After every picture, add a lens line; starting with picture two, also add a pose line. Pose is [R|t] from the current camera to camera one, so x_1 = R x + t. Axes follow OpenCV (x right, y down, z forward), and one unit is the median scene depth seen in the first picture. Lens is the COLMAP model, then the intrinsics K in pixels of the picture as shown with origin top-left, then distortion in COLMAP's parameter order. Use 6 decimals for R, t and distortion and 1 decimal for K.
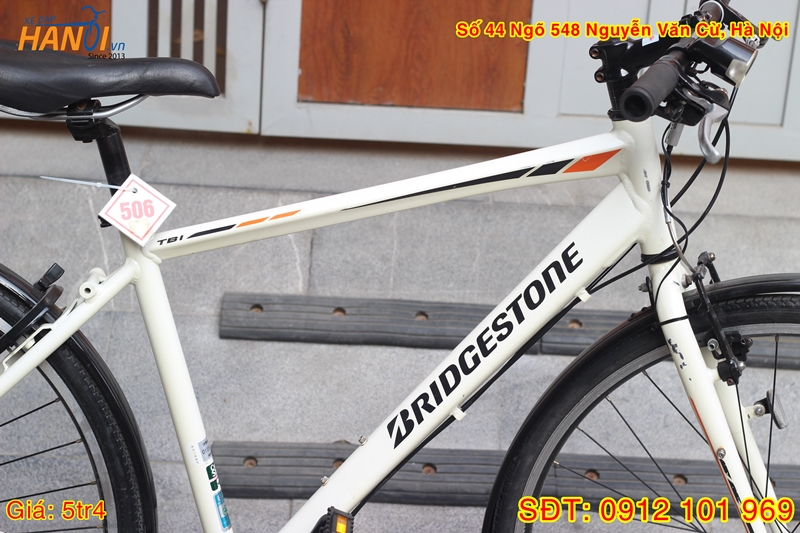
lens RADIAL K [[1918.2, 0, 400.0], [0, 1918.2, 266.5], [0, 0, 1]] dist [-0.031594, -0.243693]
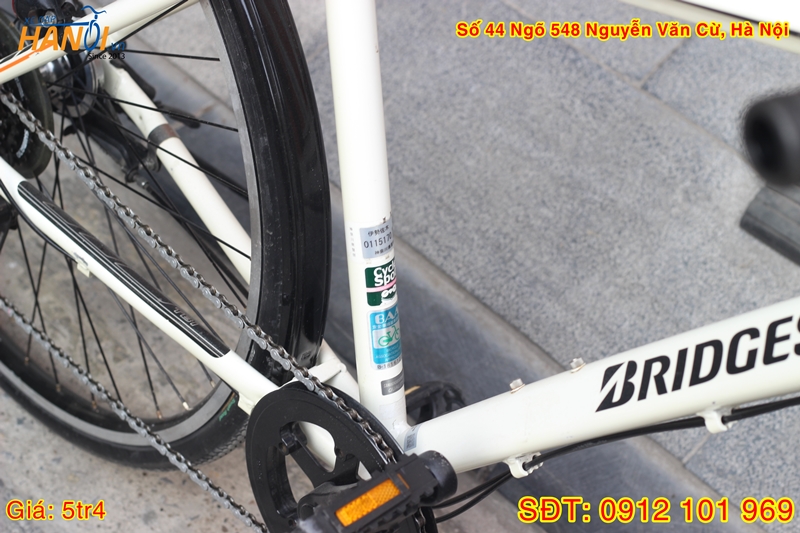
lens RADIAL K [[1918.2, 0, 400.0], [0, 1918.2, 266.5], [0, 0, 1]] dist [-0.031594, -0.243693]
pose [[0.683443, 0.494713, -0.536810, 0.232321], [-0.262670, 0.852753, 0.451460, -0.172575], [0.681109, -0.167543, 0.712755, 0.583699]]
